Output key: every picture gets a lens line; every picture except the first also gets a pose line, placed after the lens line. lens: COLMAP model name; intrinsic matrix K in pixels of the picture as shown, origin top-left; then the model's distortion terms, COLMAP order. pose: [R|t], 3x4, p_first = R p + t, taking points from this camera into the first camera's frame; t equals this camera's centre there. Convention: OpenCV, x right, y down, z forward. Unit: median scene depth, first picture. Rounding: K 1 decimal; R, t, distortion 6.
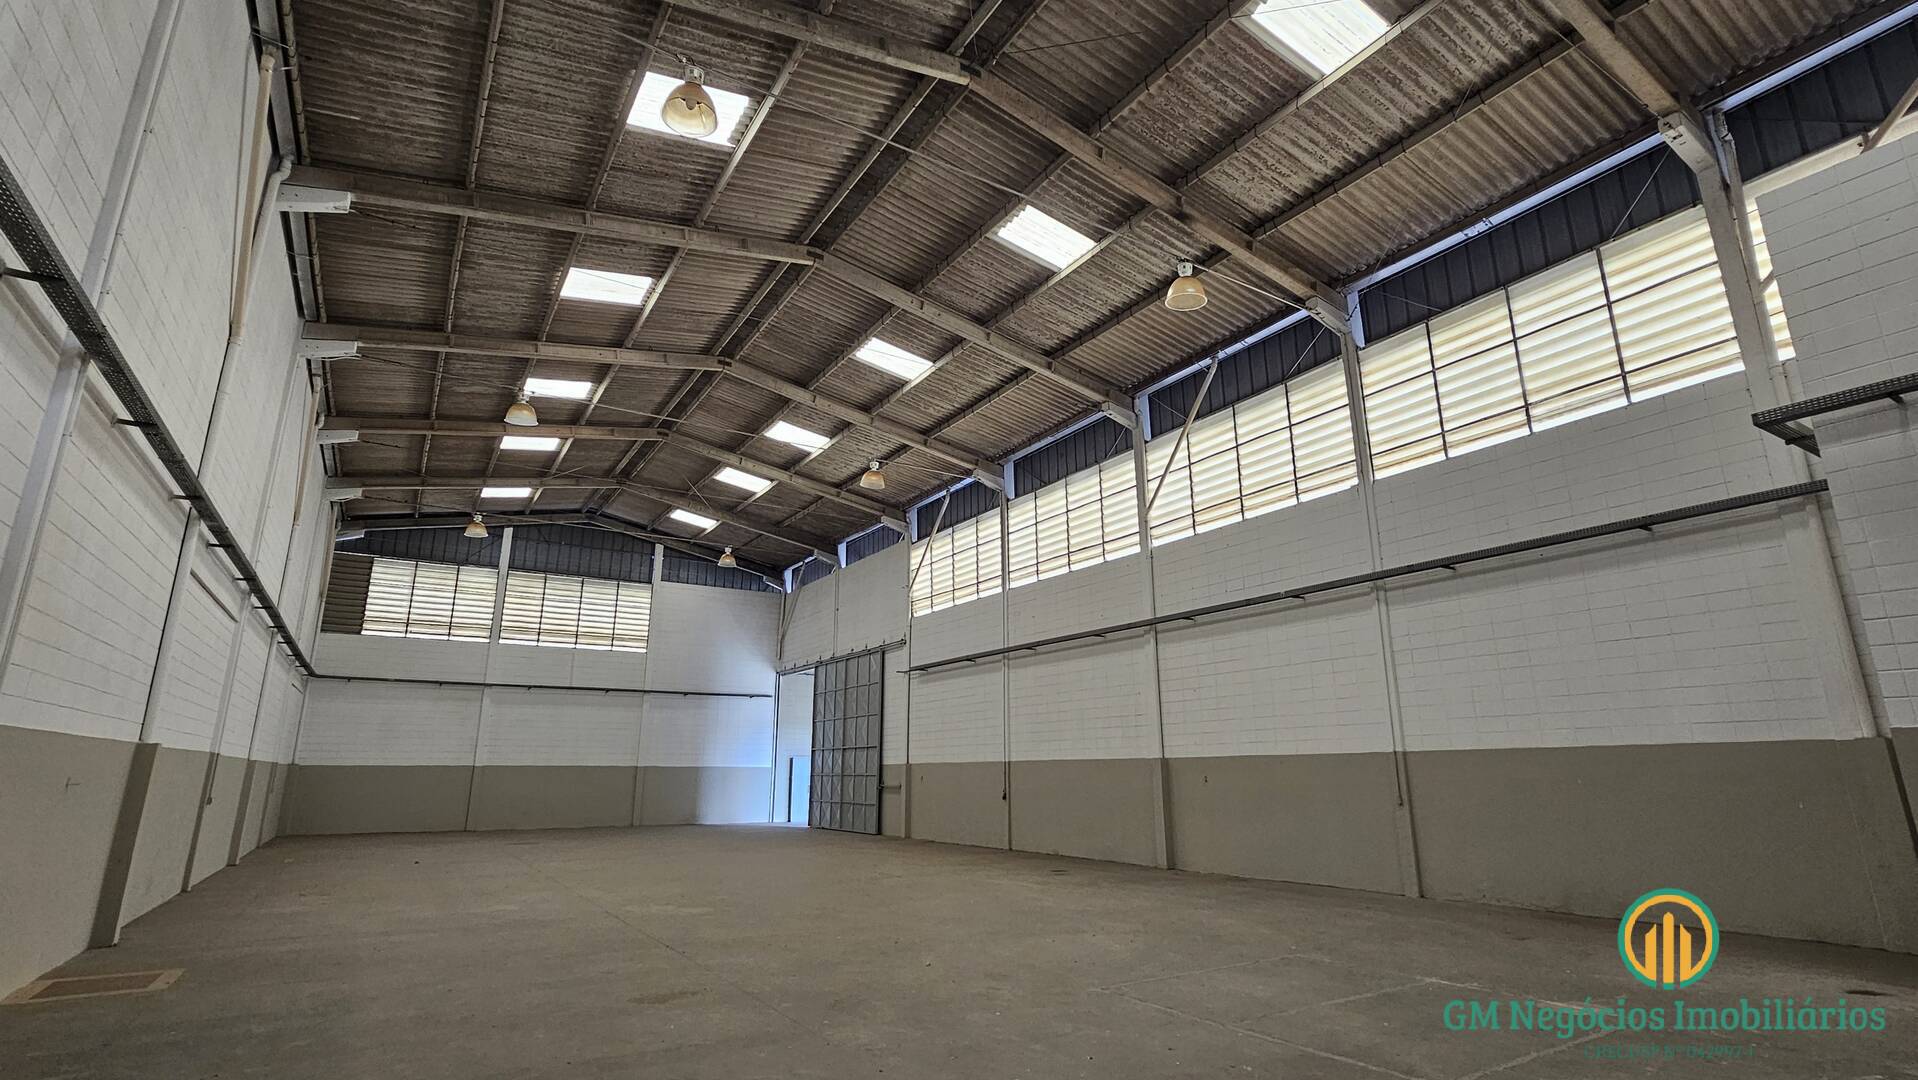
lens RADIAL K [[913.2, 0, 959.0], [0, 913.2, 540.0], [0, 0, 1]] dist [0.001334, 0.000140]
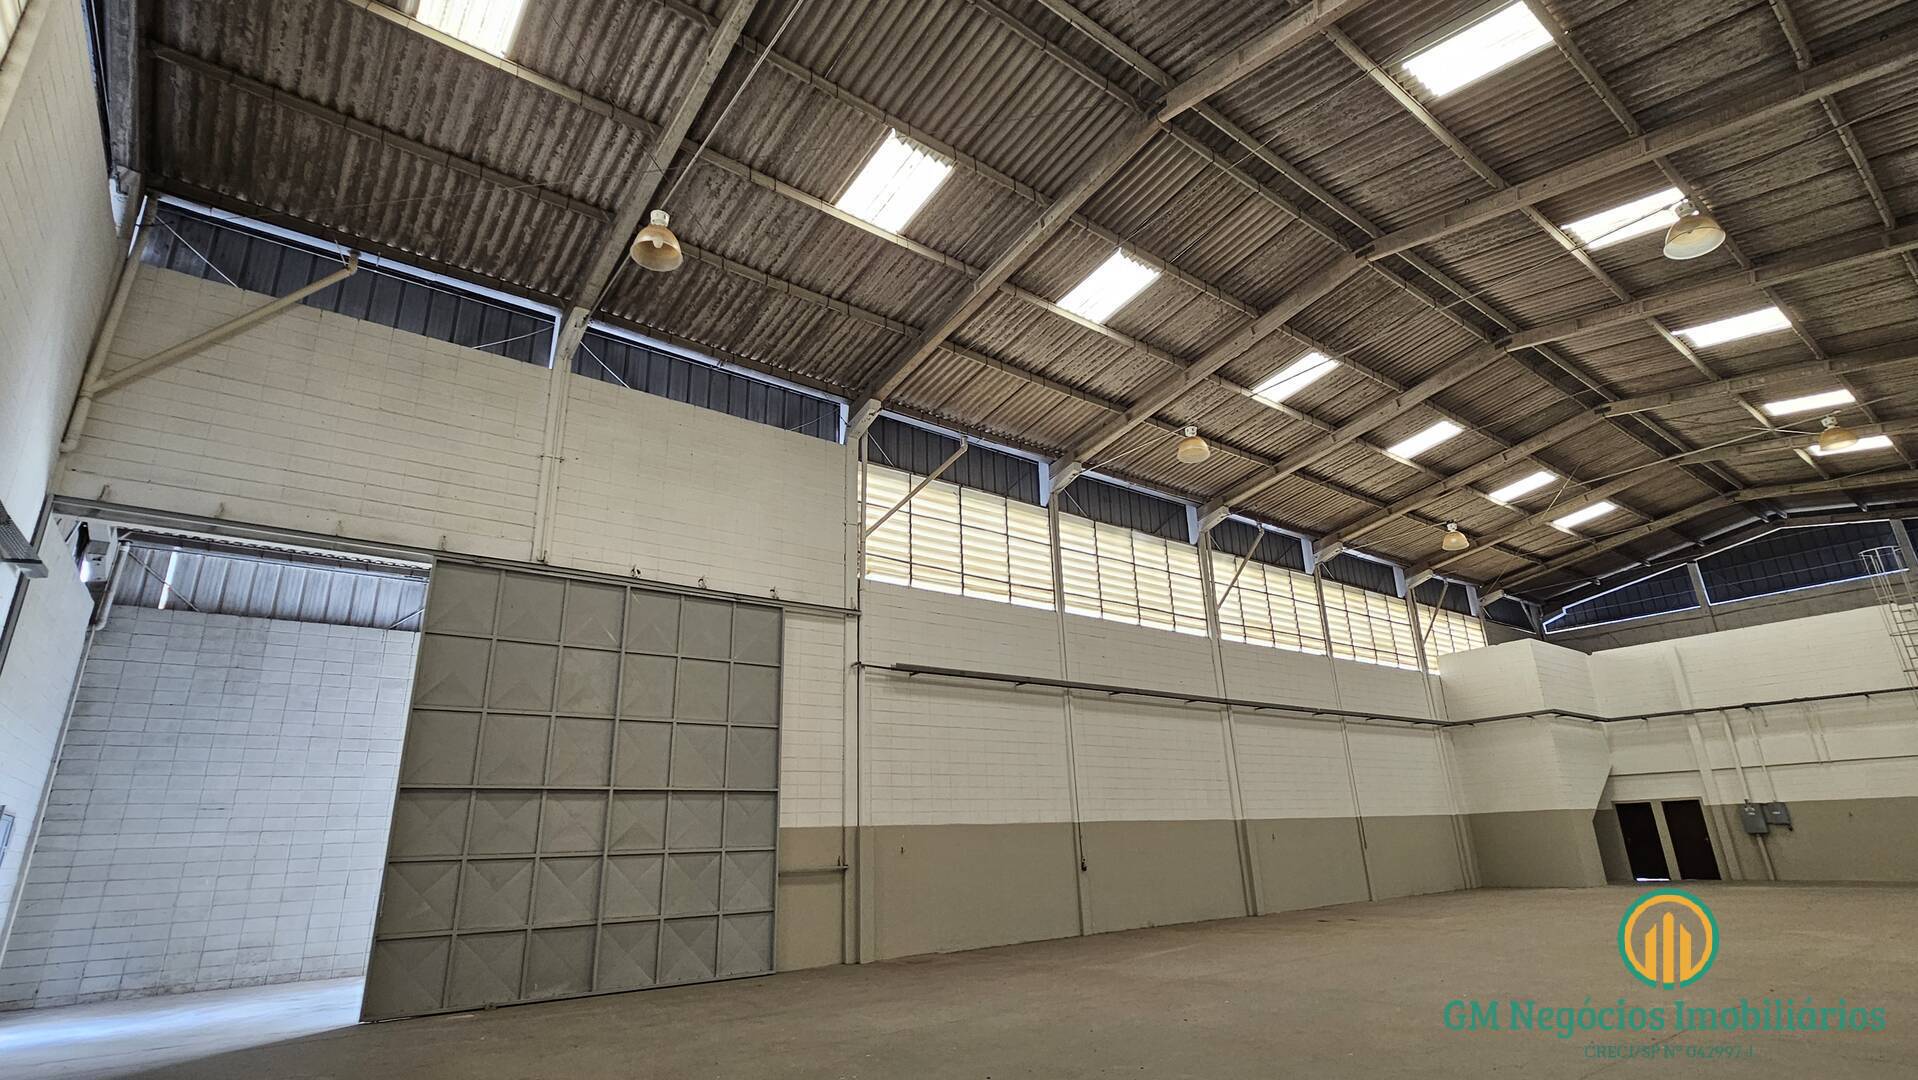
lens RADIAL K [[898.7, 0, 959.0], [0, 898.7, 540.0], [0, 0, 1]] dist [0.001731, 0.000301]
pose [[-0.095527, 0.328495, 0.939663, -0.692525], [-0.213004, 0.915369, -0.341656, 0.279620], [-0.972370, -0.232789, -0.017472, 1.066062]]
